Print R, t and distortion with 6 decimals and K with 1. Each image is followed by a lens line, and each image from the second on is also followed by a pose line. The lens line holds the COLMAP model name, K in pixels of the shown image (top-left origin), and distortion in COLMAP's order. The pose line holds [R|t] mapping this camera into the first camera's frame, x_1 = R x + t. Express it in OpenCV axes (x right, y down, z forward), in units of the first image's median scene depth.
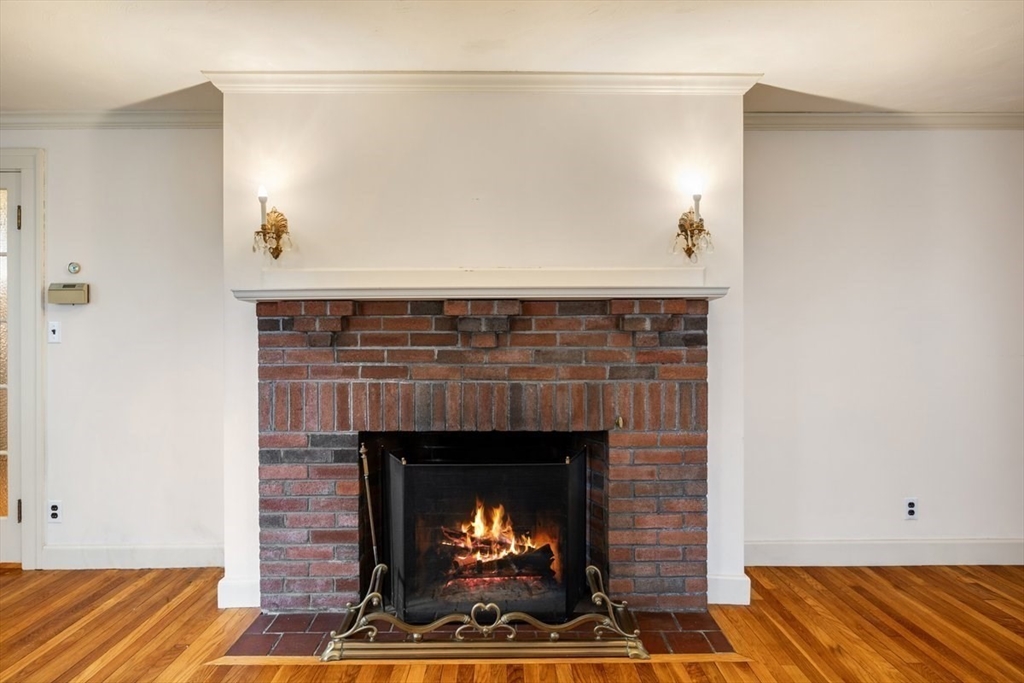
lens RADIAL K [[607.4, 0, 512.0], [0, 607.4, 341.5], [0, 0, 1]] dist [0.002079, 0.000510]
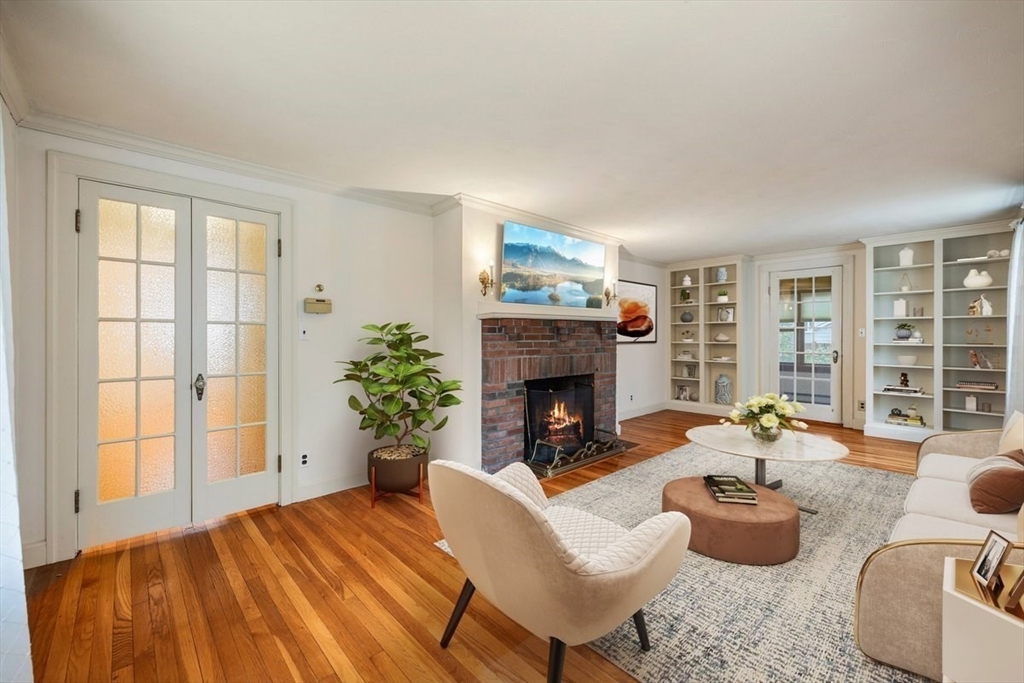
lens RADIAL K [[415.5, 0, 511.7], [0, 415.5, 337.8], [0, 0, 1]] dist [-0.001455, 0.000026]
pose [[0.738907, -0.002538, 0.673803, -1.260571], [0.003277, 0.999995, 0.000174, -0.001889], [-0.673800, 0.002079, 0.738911, -0.045706]]
